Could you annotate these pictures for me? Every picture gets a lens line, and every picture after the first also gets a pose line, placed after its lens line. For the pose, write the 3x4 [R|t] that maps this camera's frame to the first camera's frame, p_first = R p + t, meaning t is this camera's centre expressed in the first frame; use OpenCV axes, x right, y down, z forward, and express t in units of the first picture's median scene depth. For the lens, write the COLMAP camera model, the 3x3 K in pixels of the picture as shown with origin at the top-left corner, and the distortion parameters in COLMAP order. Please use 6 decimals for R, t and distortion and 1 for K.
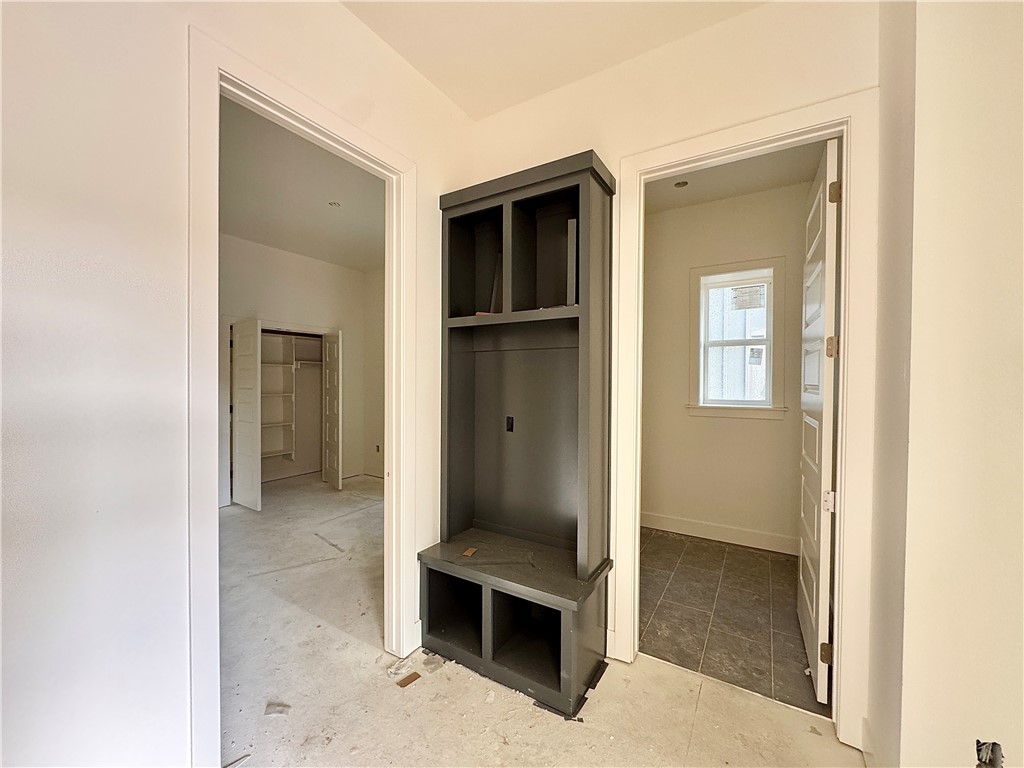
lens RADIAL K [[409.2, 0, 512.0], [0, 409.2, 384.0], [0, 0, 1]] dist [-0.001103, 0.000097]
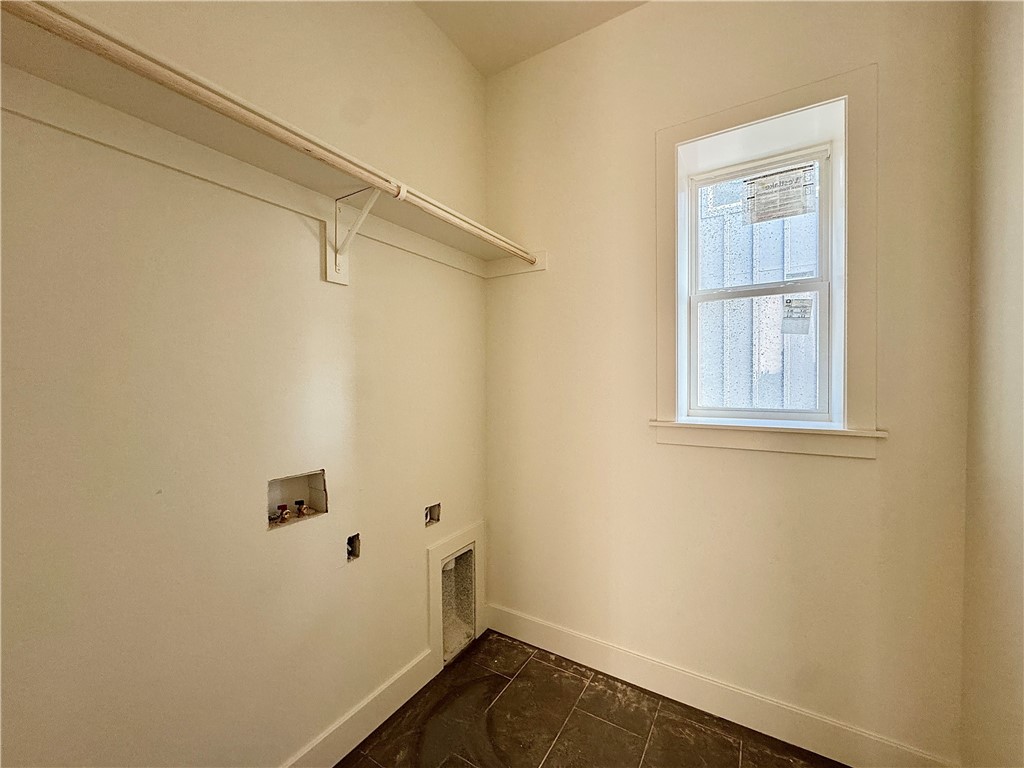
lens RADIAL K [[409.2, 0, 512.0], [0, 409.2, 384.0], [0, 0, 1]] dist [-0.001103, 0.000097]
pose [[0.999802, 0.002463, 0.019749, 0.257950], [-0.002149, 0.999871, -0.015903, 0.017890], [-0.019786, 0.015857, 0.999678, 0.533161]]
